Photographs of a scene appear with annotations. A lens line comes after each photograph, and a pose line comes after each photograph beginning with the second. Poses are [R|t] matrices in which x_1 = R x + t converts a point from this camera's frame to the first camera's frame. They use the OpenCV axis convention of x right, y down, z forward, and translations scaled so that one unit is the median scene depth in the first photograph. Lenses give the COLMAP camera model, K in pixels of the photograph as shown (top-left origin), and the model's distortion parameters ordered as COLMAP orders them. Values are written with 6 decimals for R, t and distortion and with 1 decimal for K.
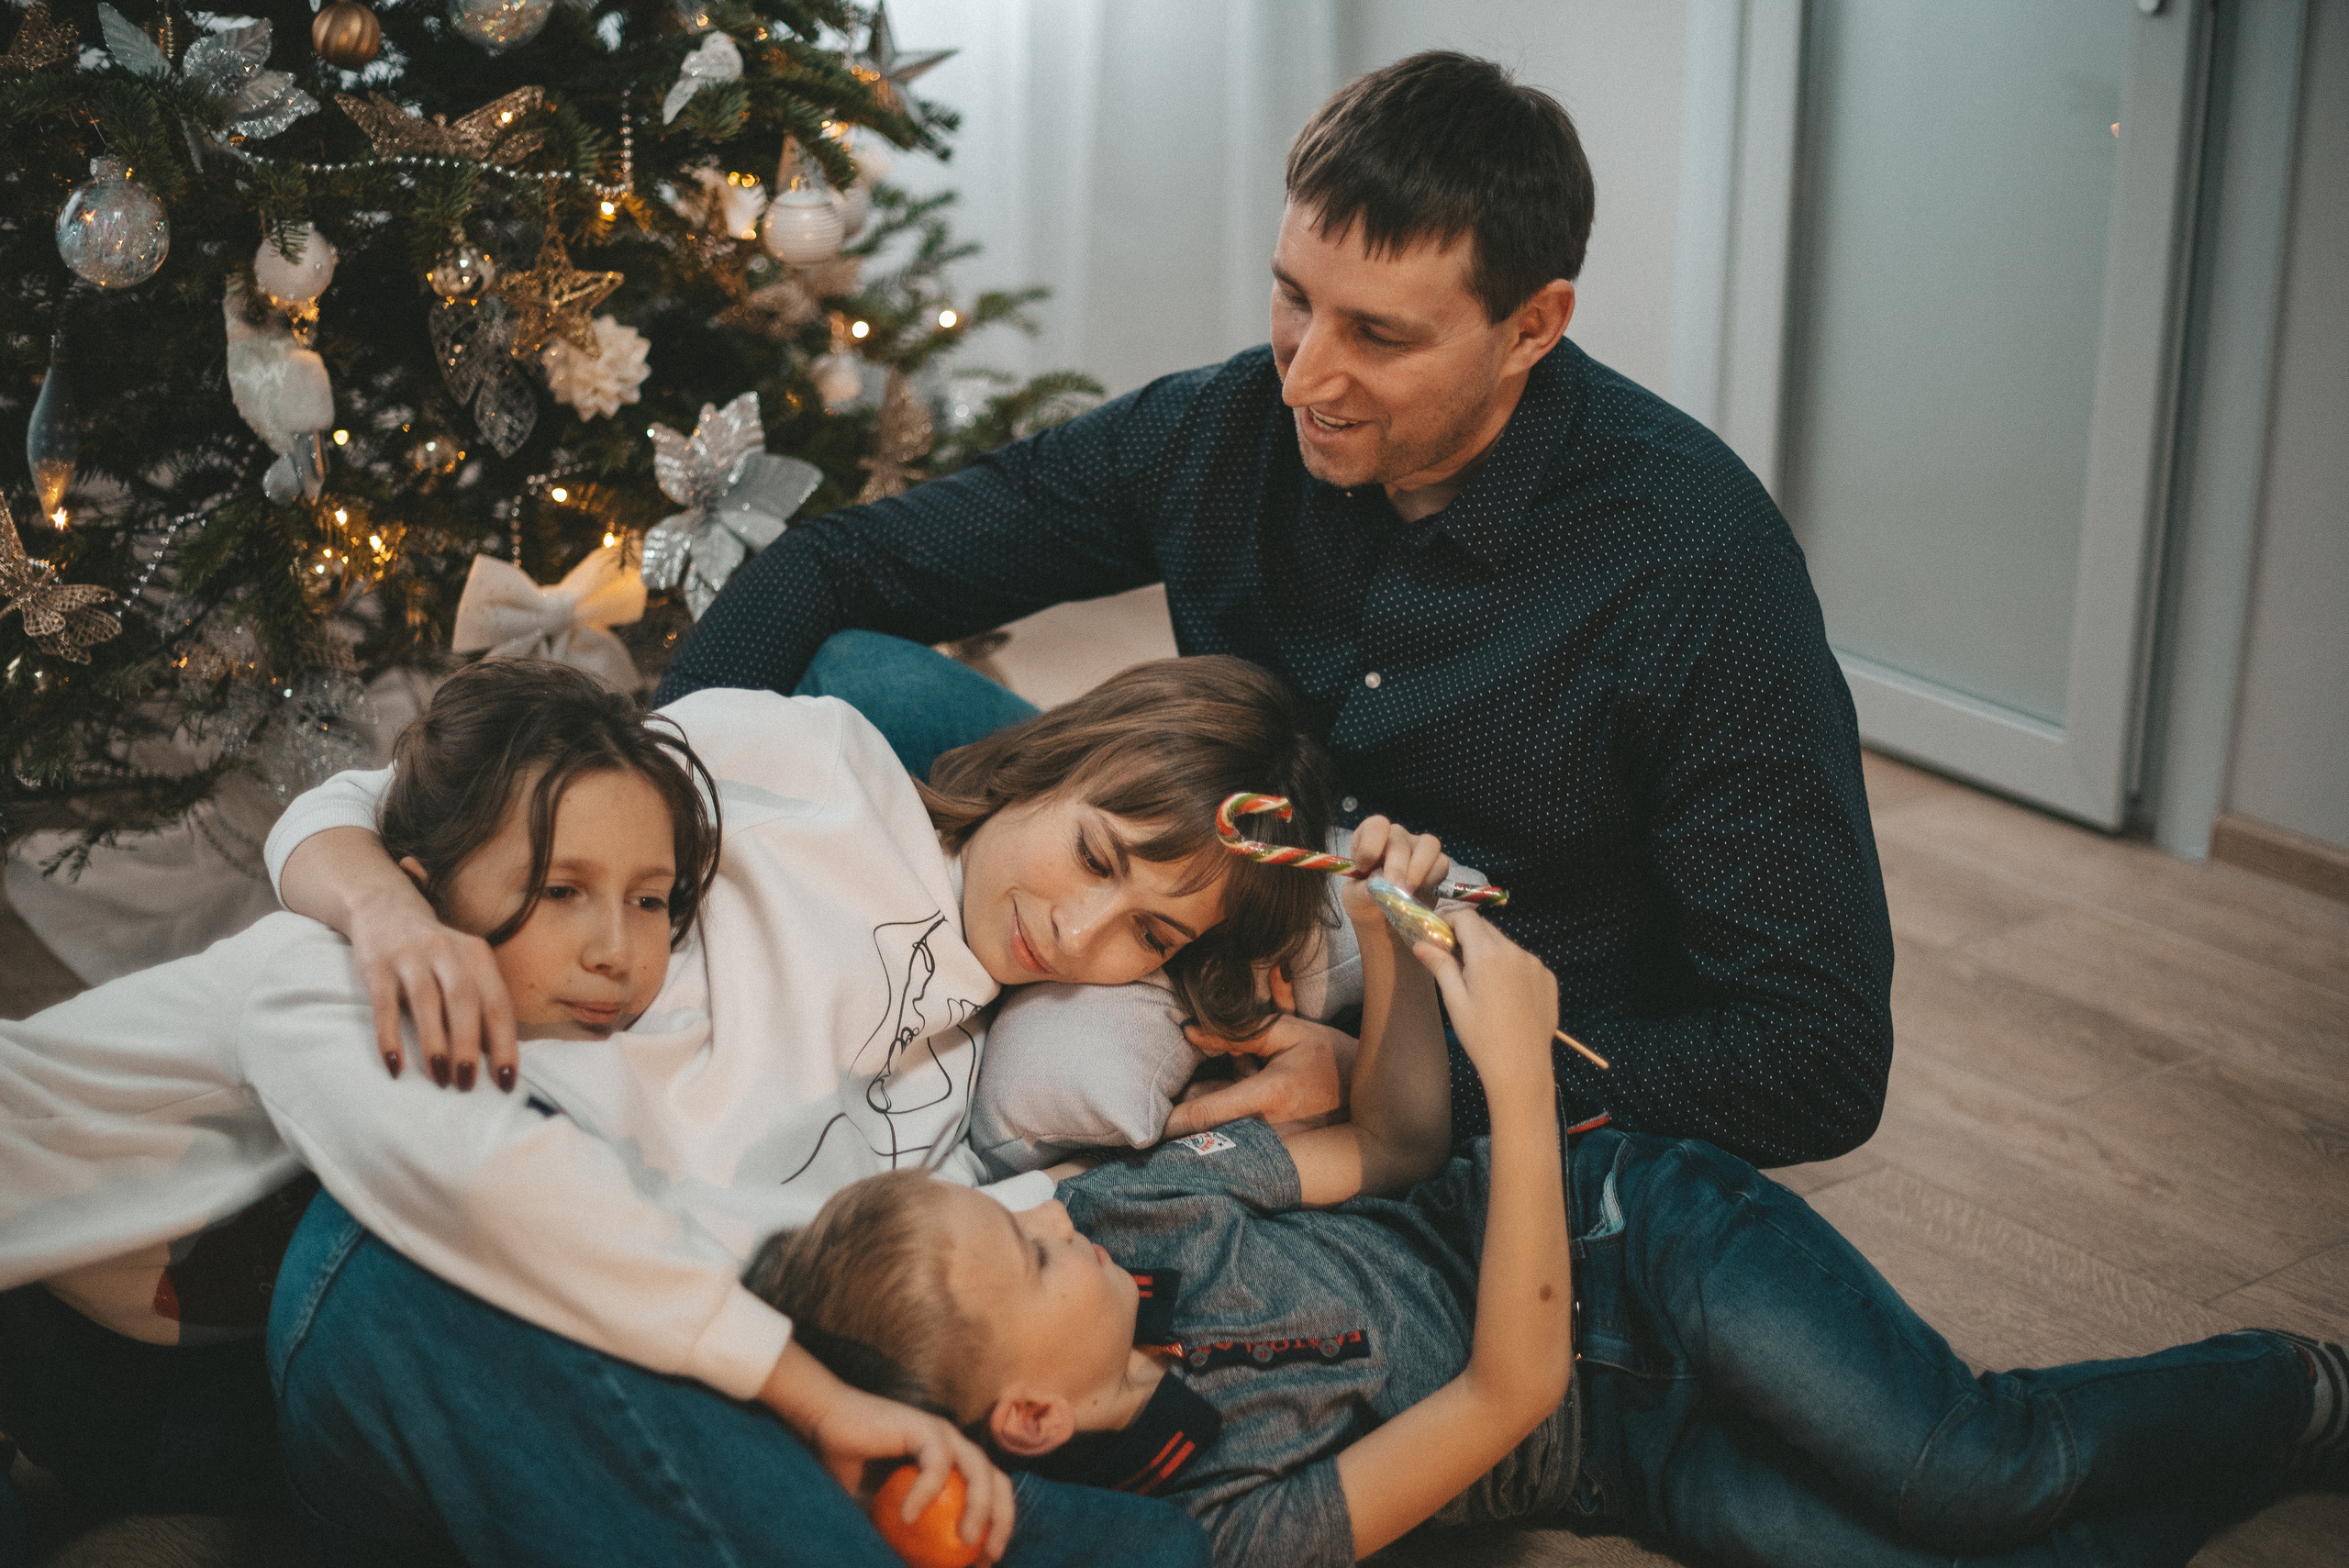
lens RADIAL K [[3495.3, 0, 1189.5], [0, 3495.3, 785.6], [0, 0, 1]] dist [-0.134254, 0.000000]
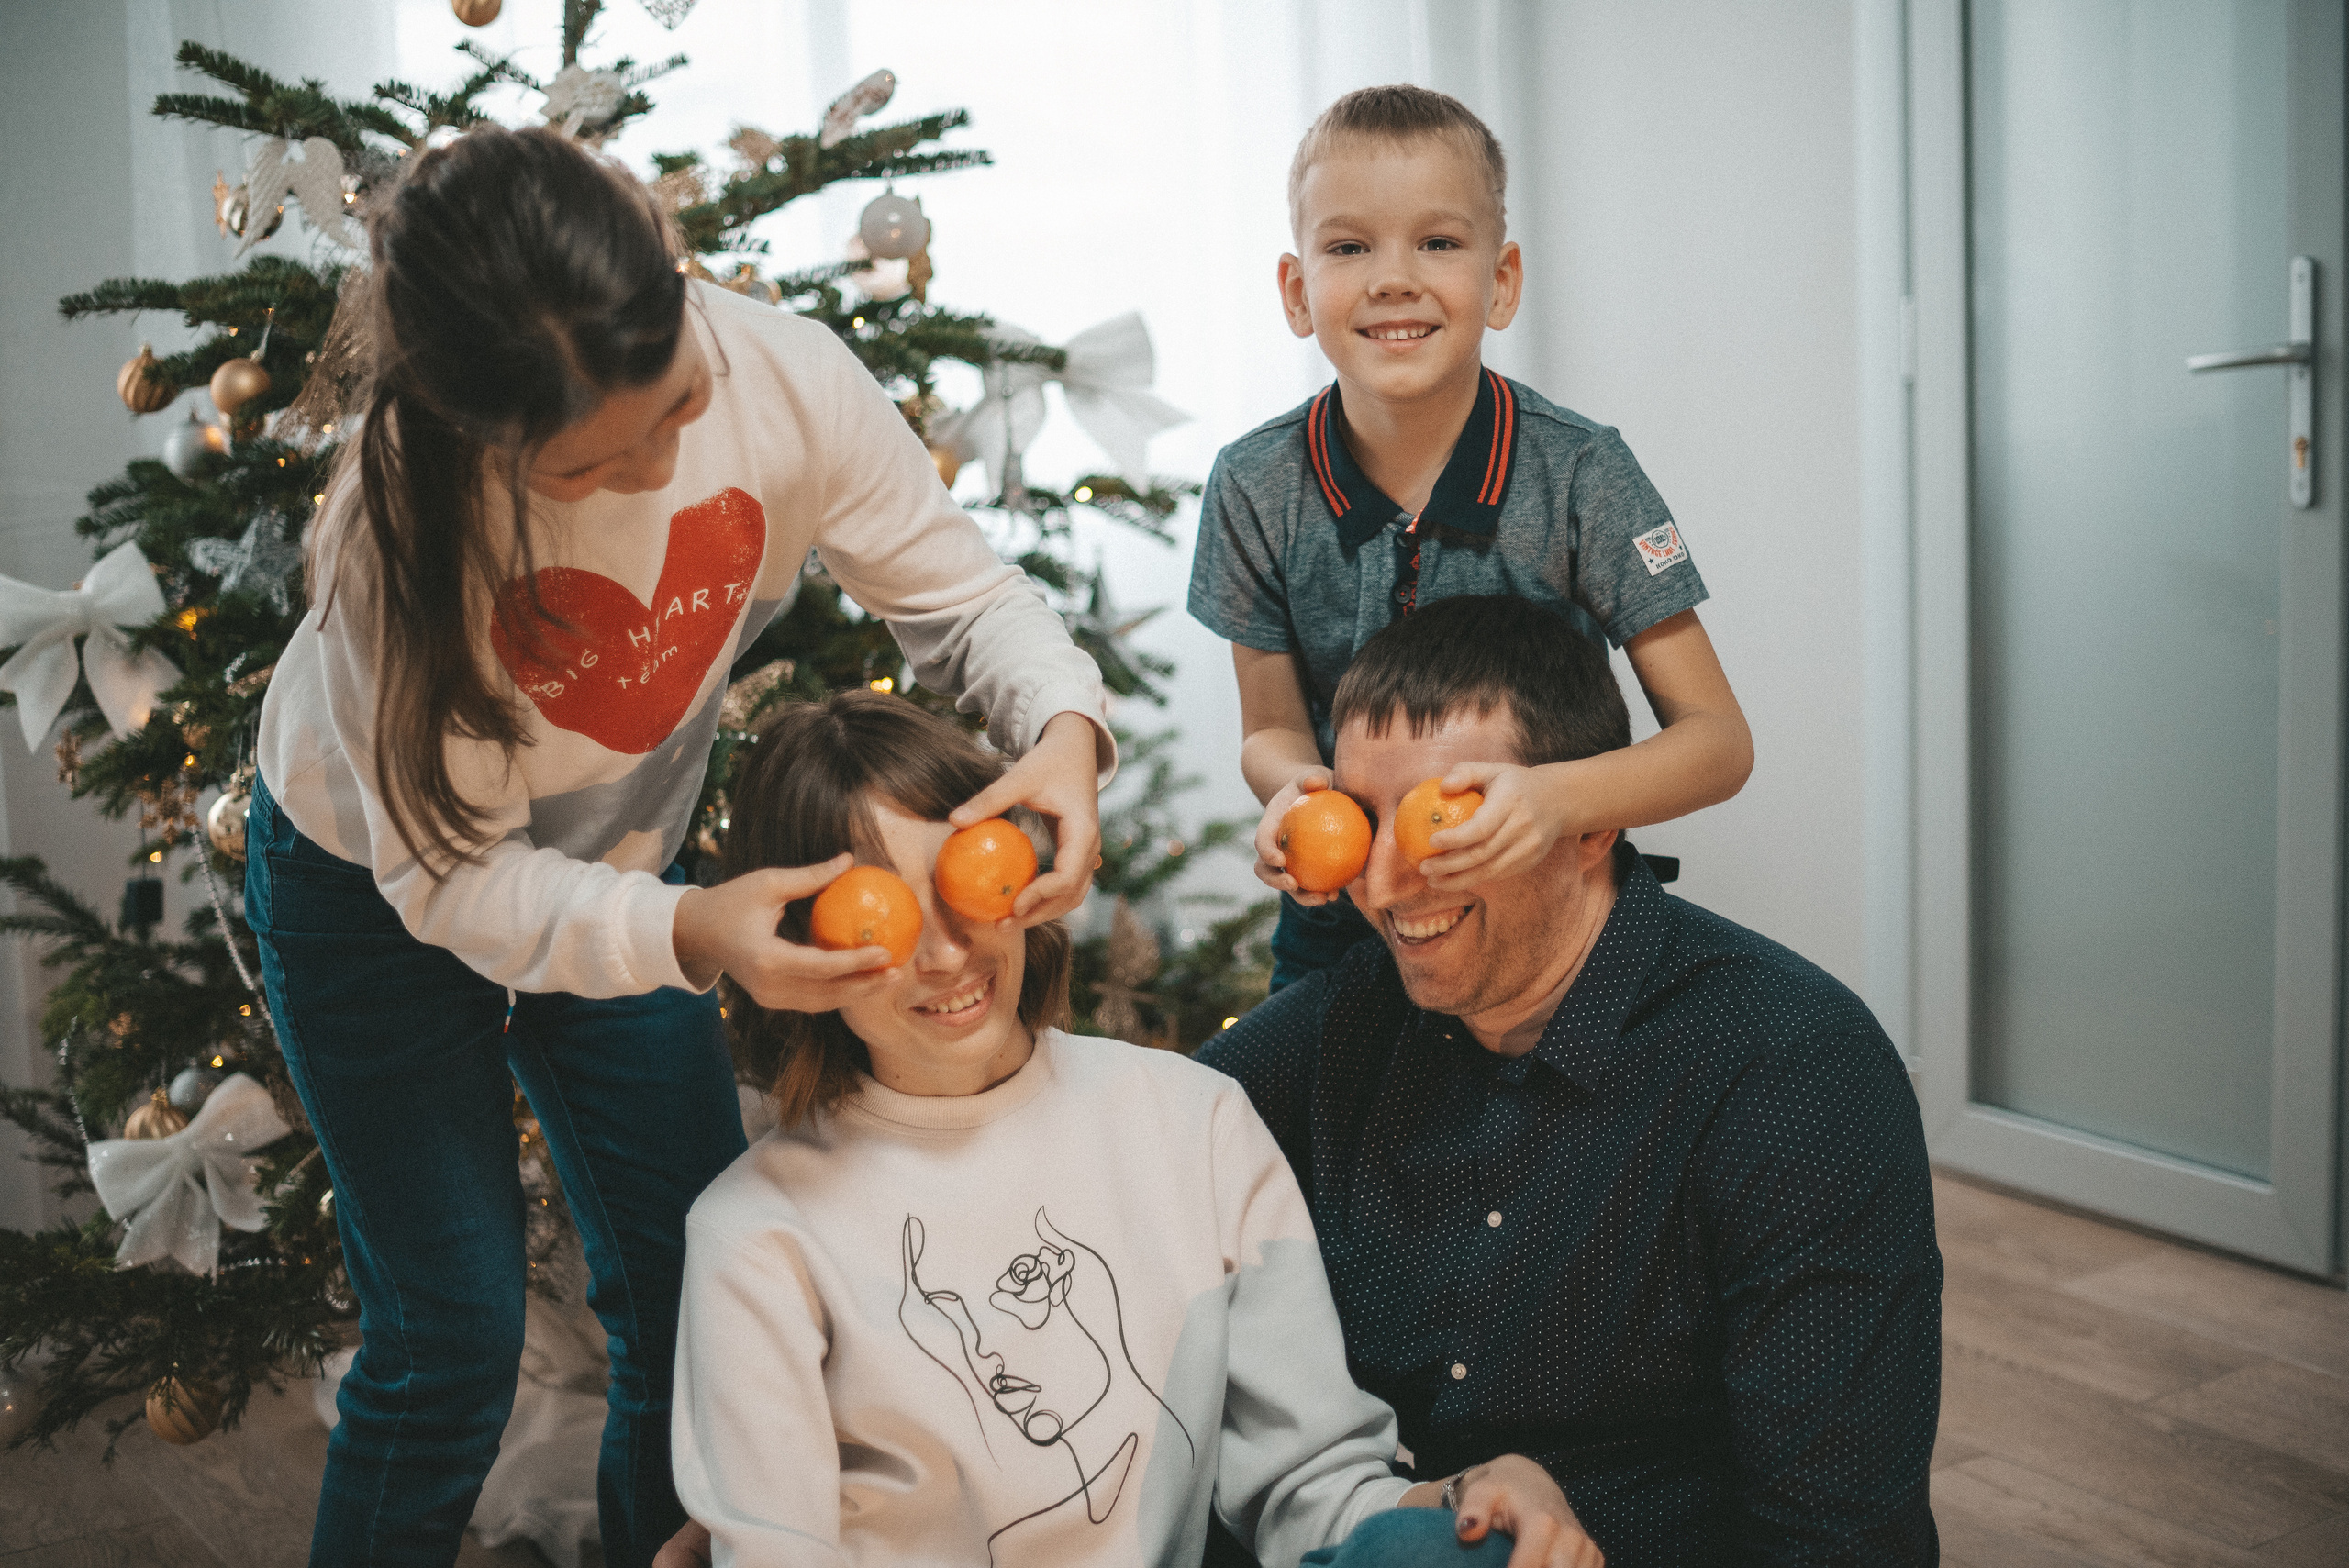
lens RADIAL K [[3495.3, 0, 1170.2], [0, 3495.3, 774.3], [0, 0, 1]] dist [-0.134254, 0.000000]
pose [[0.995806, -0.044725, -0.079815, 0.020592], [0.032815, 0.988926, -0.144739, -0.000013], [0.085404, 0.141512, 0.986246, -0.085184]]
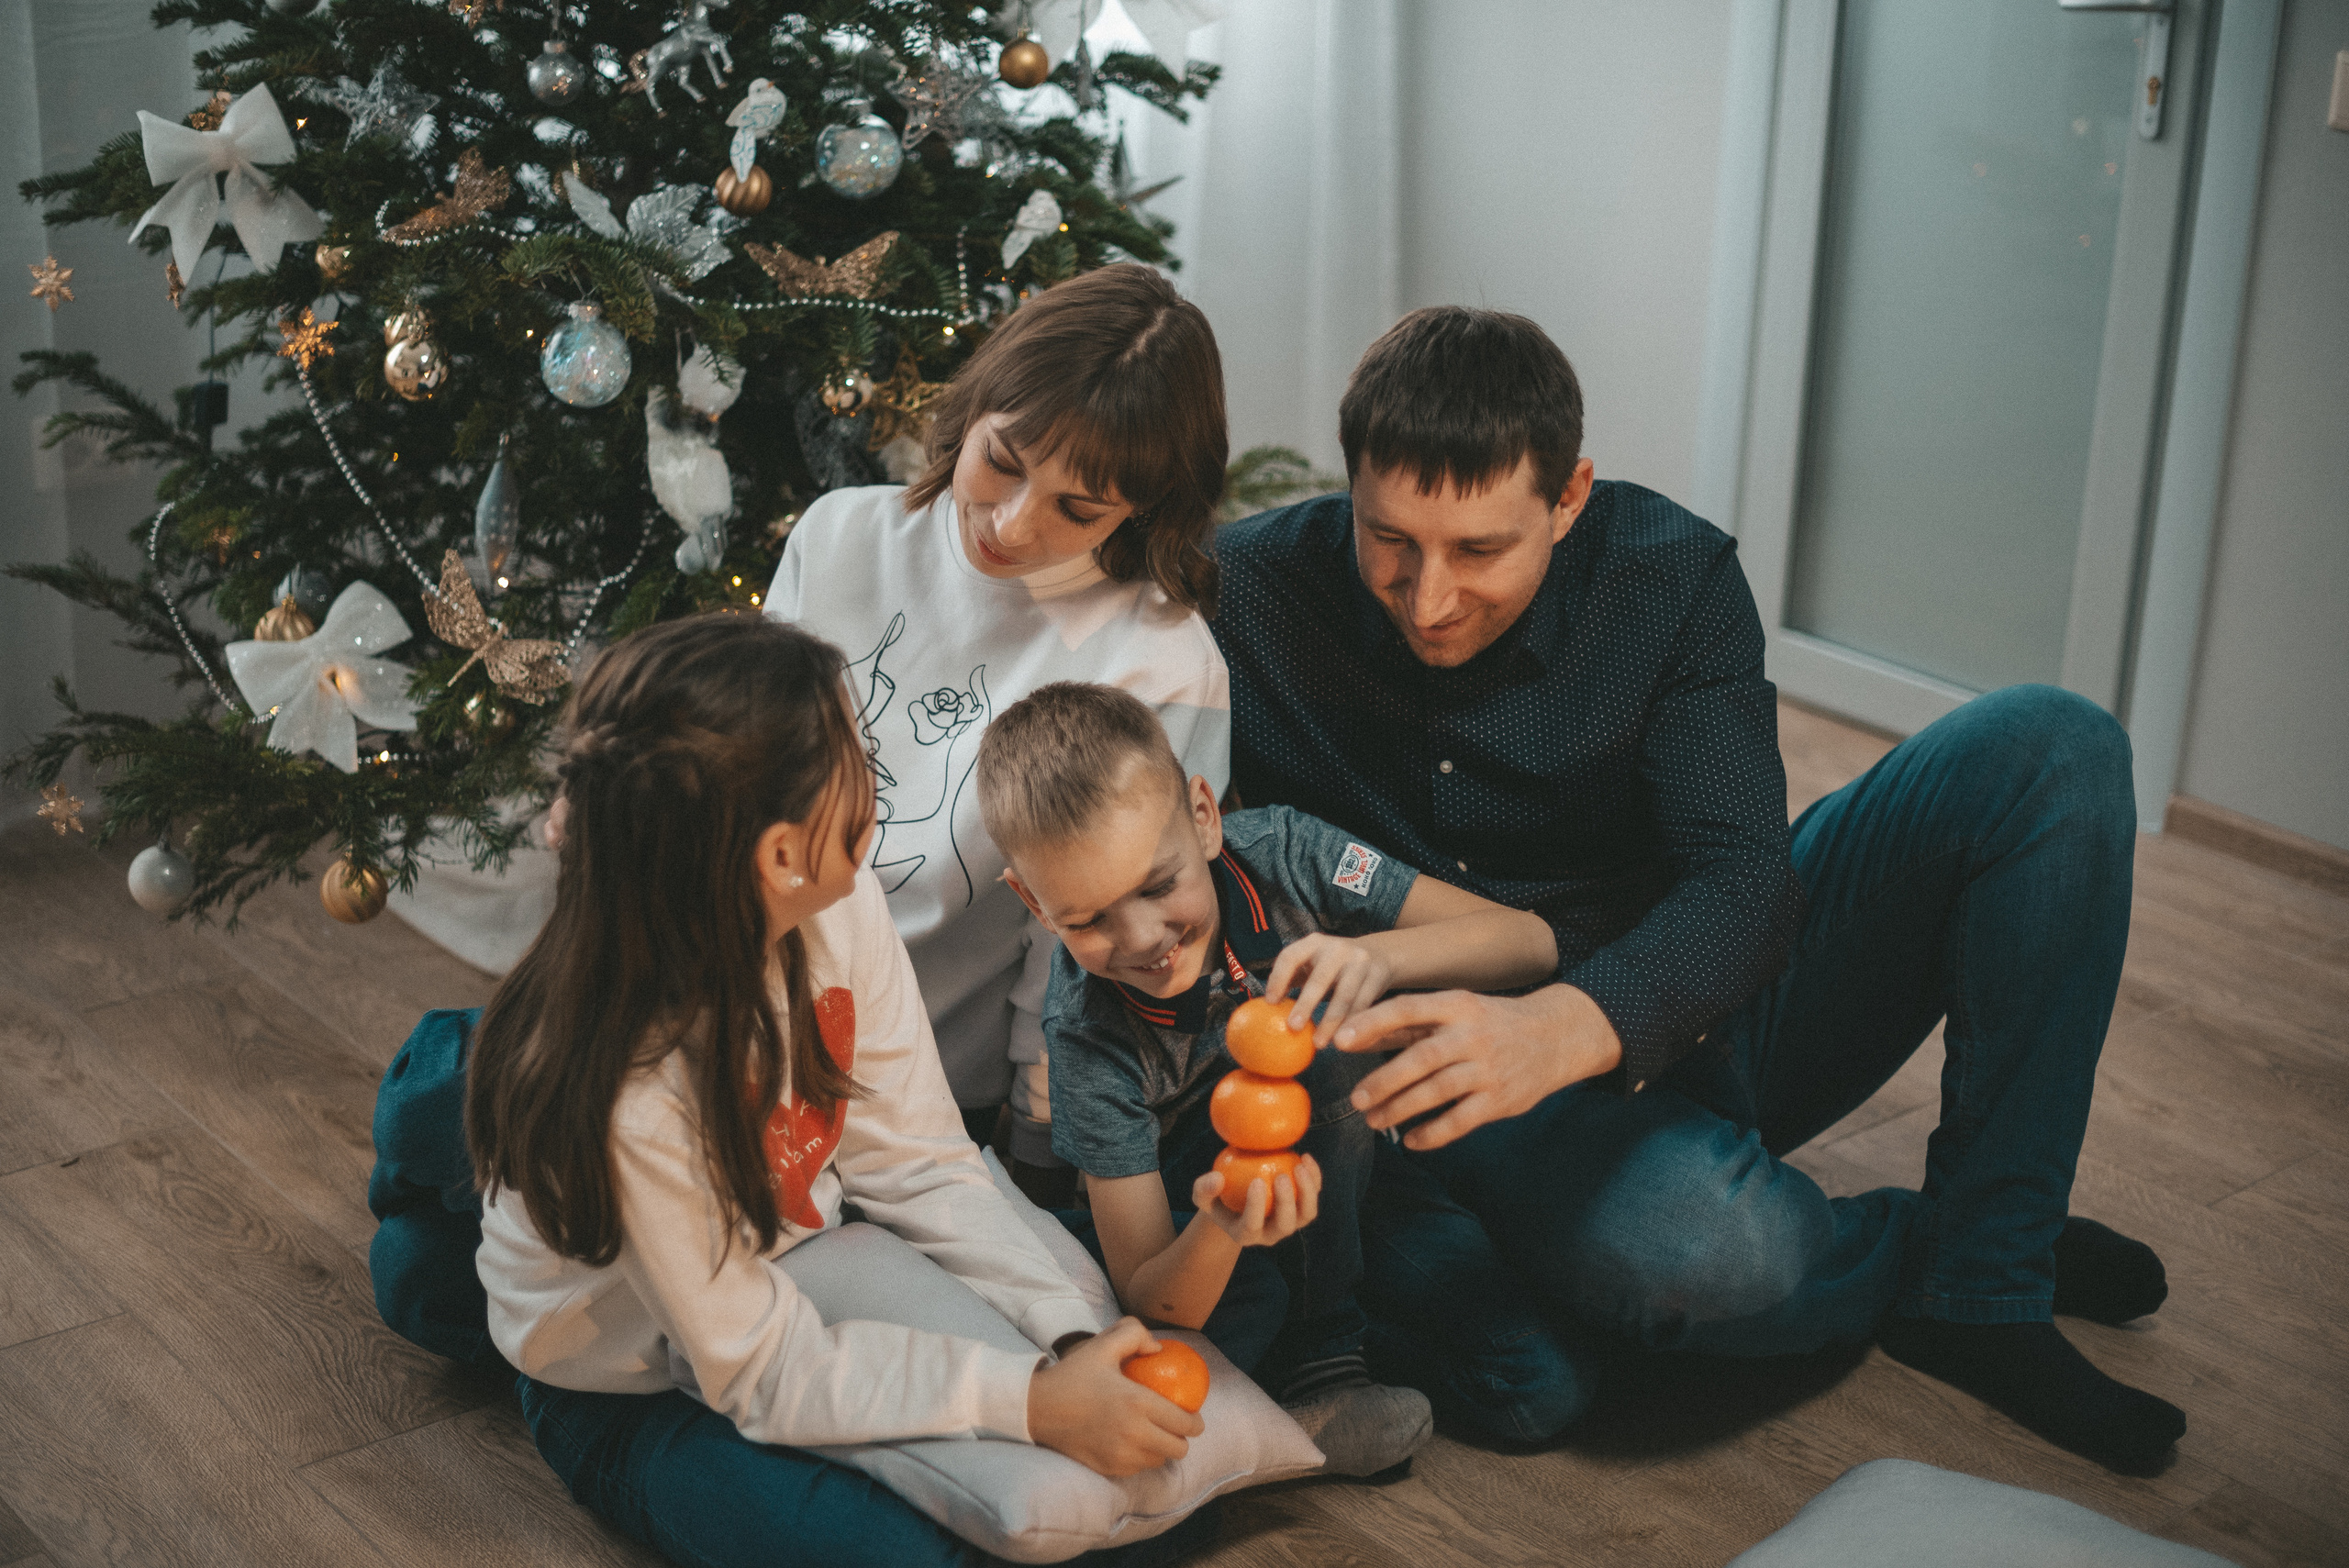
lens RADIAL K [[3495.3, 0, 1166.0], [0, 3495.3, 789.5], [0, 0, 1]] dist [-0.134254, 0.000000]
pose [[0.998338, 0.000353, 0.057624, -0.156443], [-0.002484, 0.999316, 0.036908, -0.047865], [-0.057572, -0.036990, 0.997656, -0.237617]]
